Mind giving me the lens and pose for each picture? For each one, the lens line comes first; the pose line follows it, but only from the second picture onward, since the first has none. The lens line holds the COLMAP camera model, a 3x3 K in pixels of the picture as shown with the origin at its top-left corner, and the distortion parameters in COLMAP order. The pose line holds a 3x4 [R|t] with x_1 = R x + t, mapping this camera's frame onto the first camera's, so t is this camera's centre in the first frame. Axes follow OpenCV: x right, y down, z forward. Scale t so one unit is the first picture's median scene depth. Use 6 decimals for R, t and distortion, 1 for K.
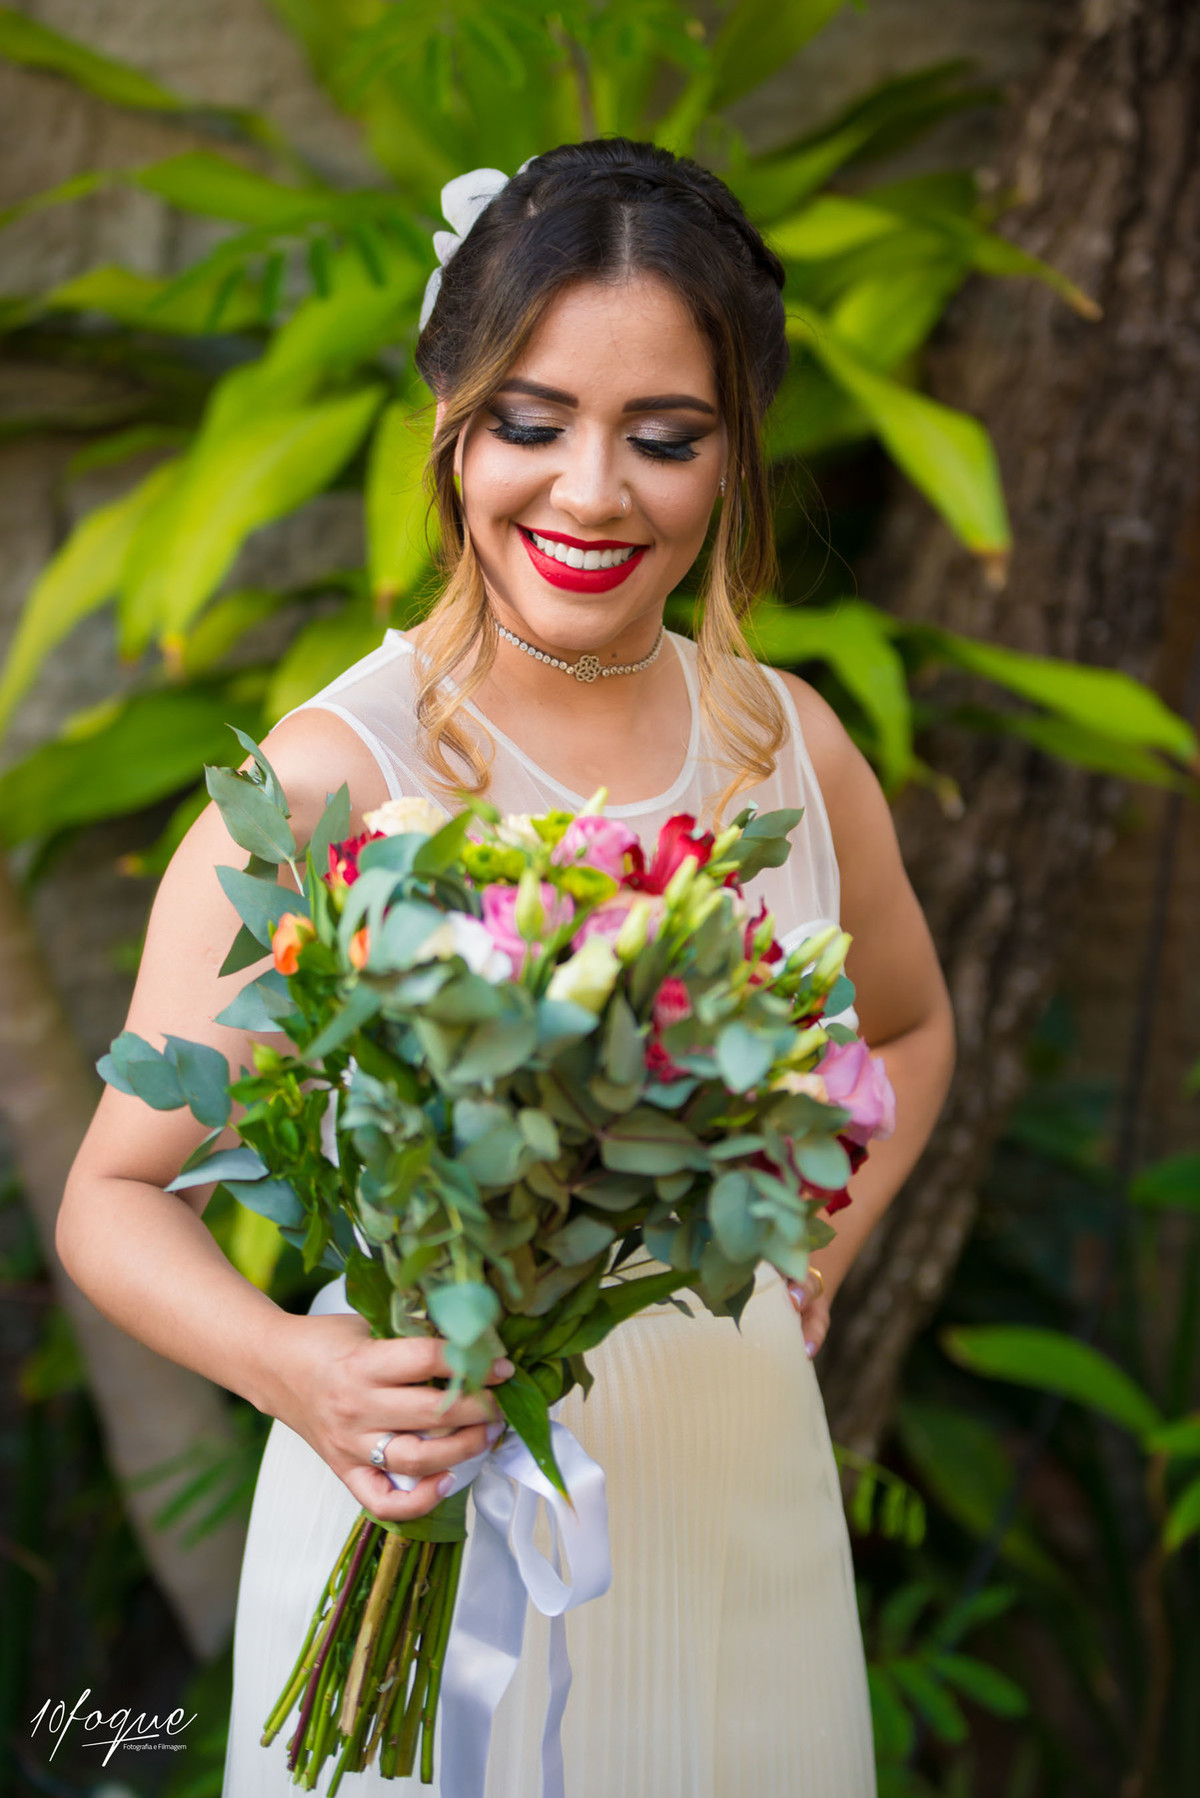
lens RADIAL K [[5010.6, 0, 595.9], [0, 5010.6, 906.1], [0, 0, 1]] dist [0.038650, 0.000000]
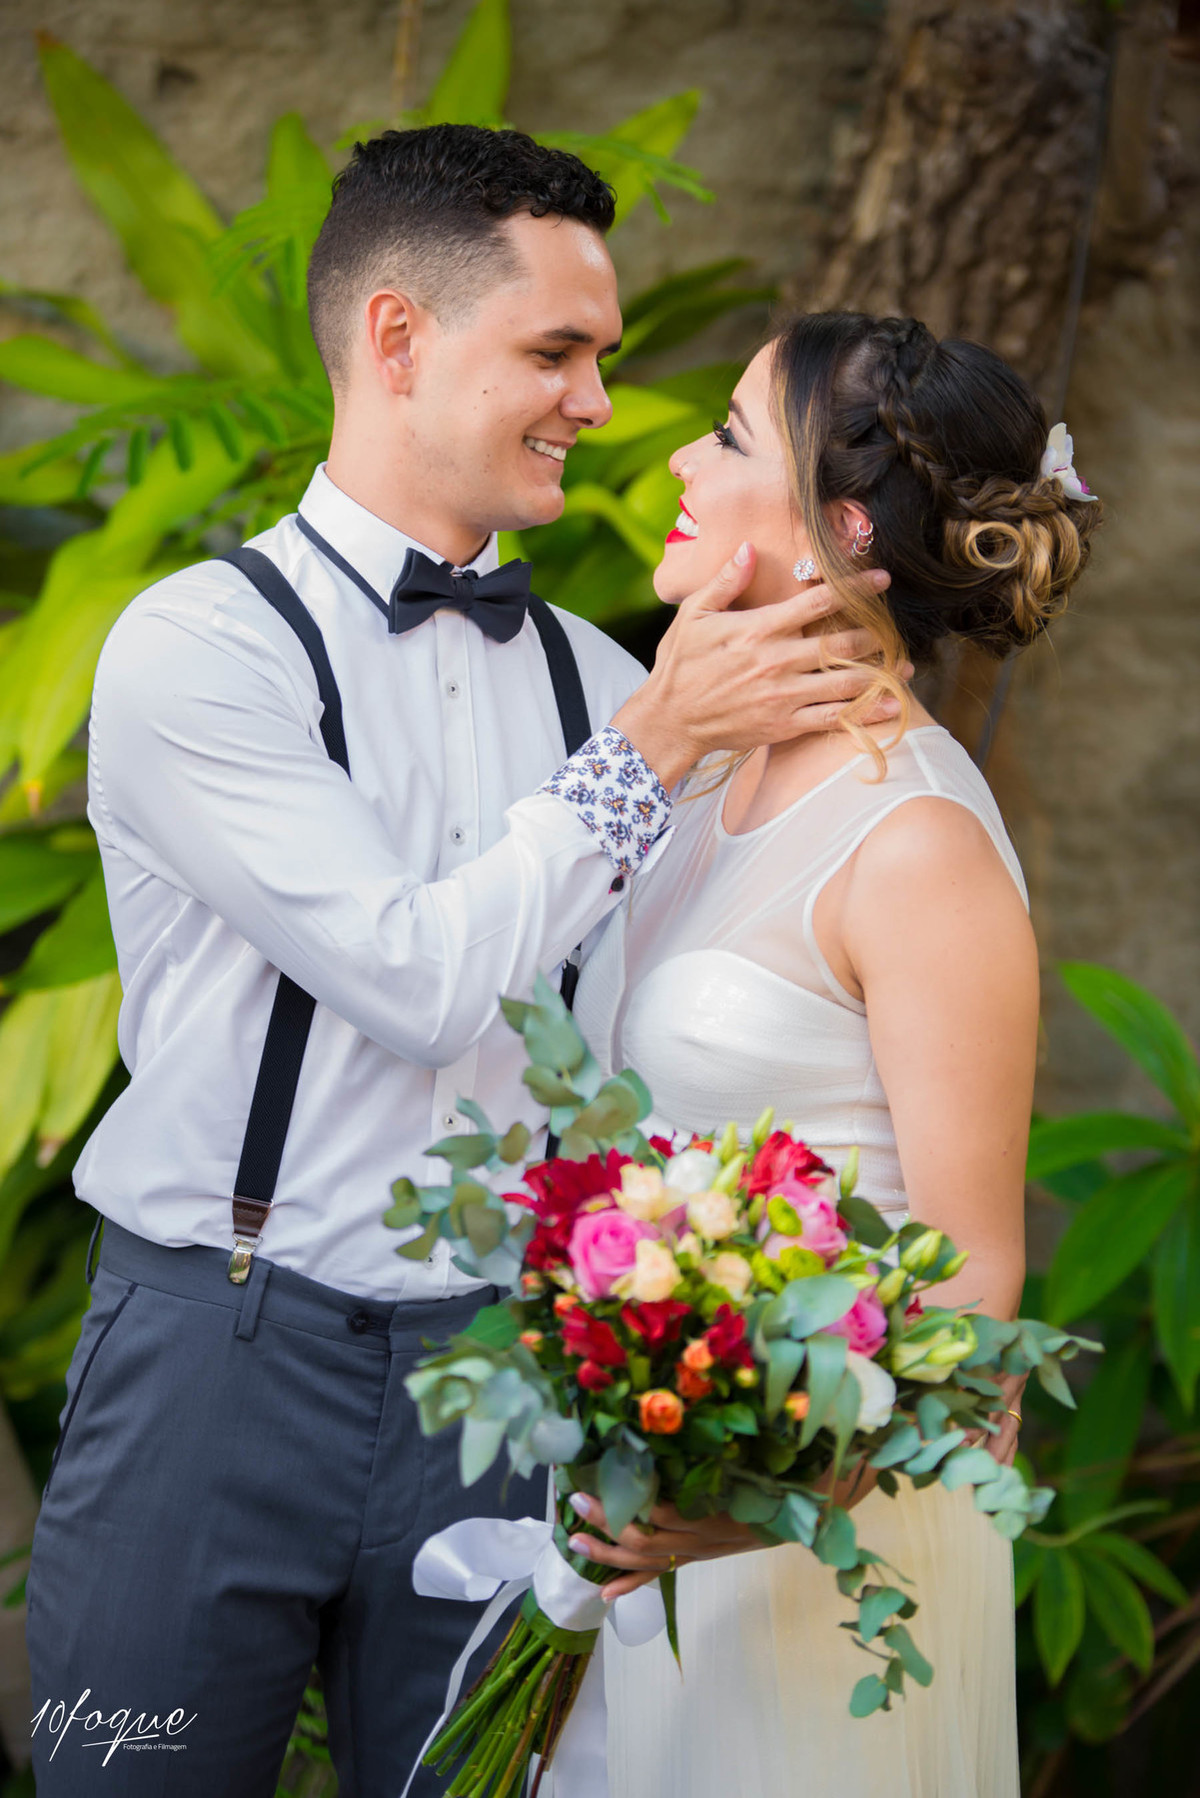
lens RADIAL K [[5809.9, 0, 587.2], [0, 5809.9, 904.4], [0, 0, 1]] dist [0.290730, 0.000000]
pose [[0.998362, 0.007664, 0.056689, -0.029952], [-0.005220, 0.999056, -0.043135, 0.023051], [-0.056966, 0.042768, 0.997460, -0.238994]]
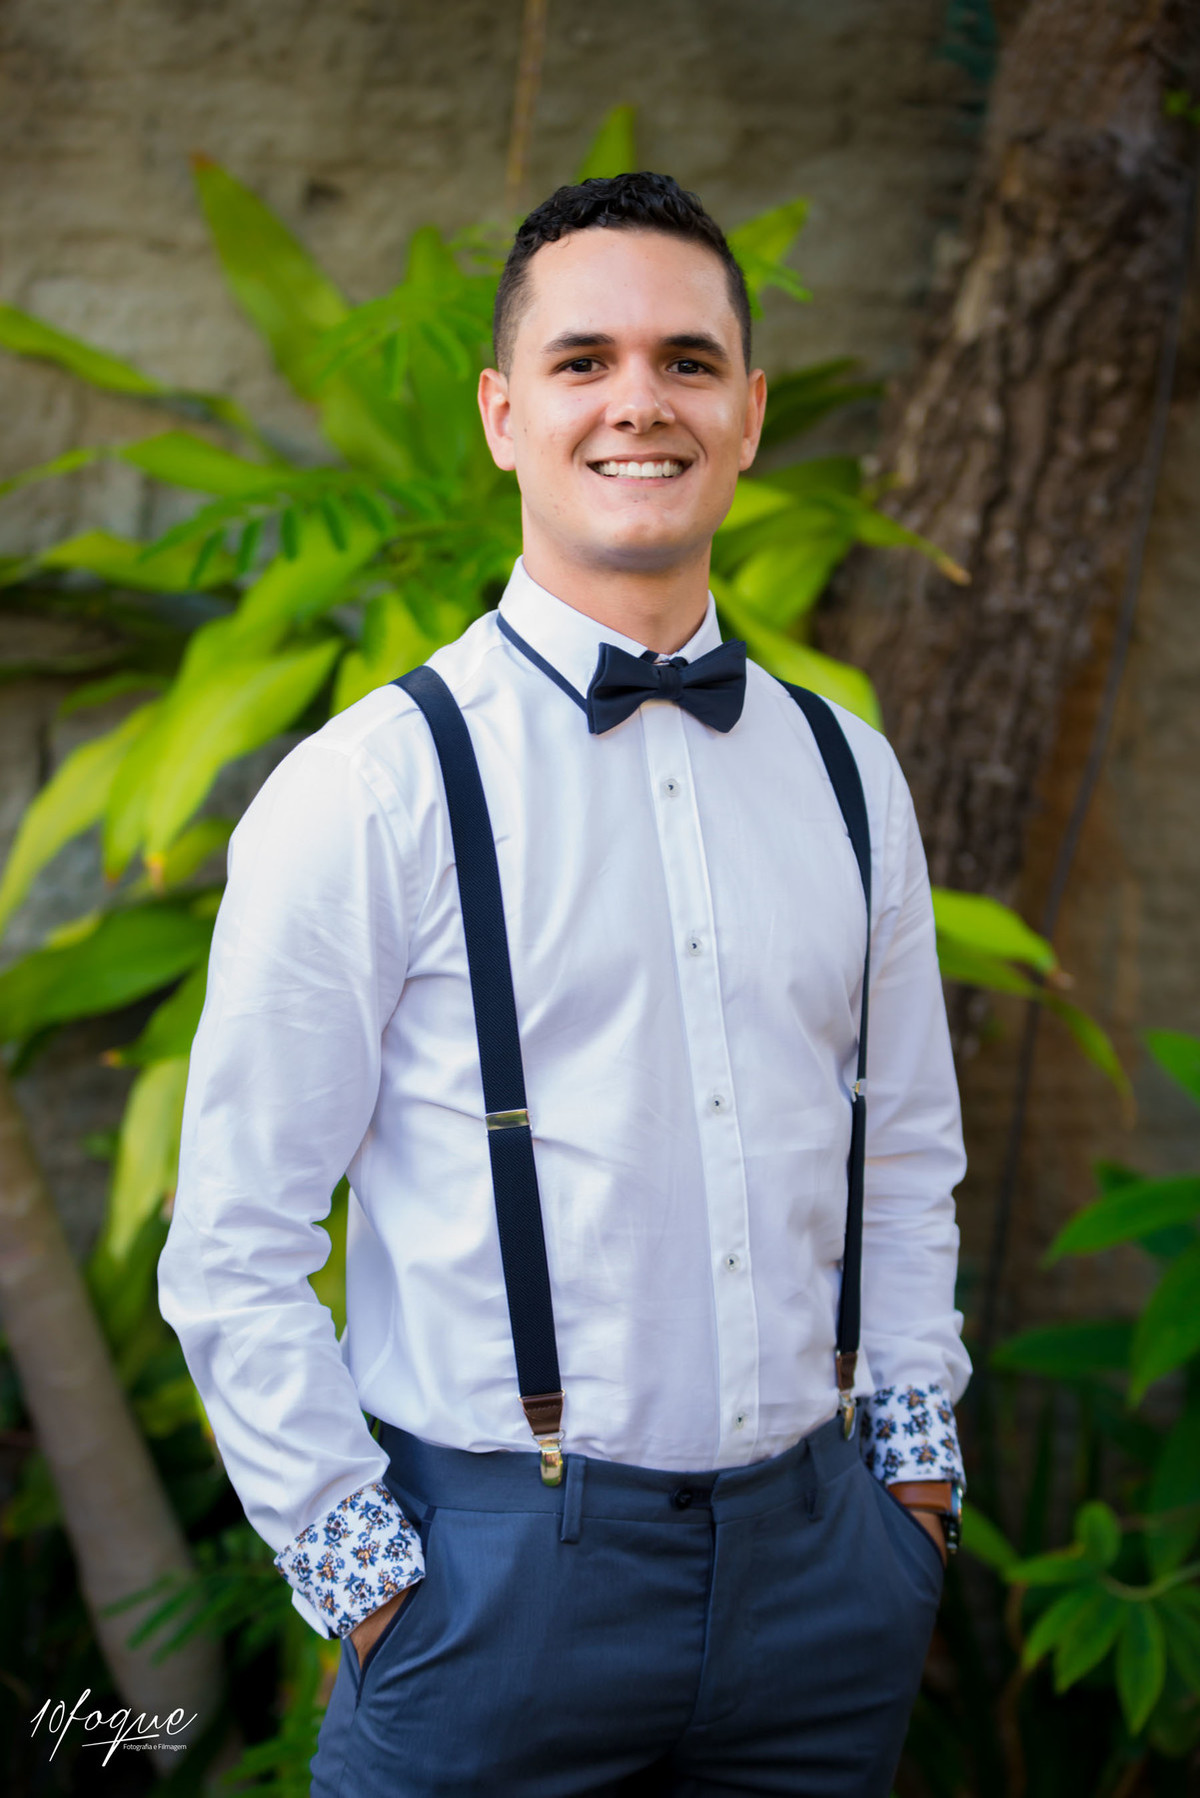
lens RADIAL K [[4724.2, 0, 617.3], [0, 4724.2, 889.0], [0, 0, 1]] dist [-0.042138, 0.000000]
pose [[0.999599, 0.010542, 0.026294, -0.006491], [-0.009138, 0.998554, -0.052967, 0.008409], [-0.026815, 0.052705, 0.998250, -0.061990]]
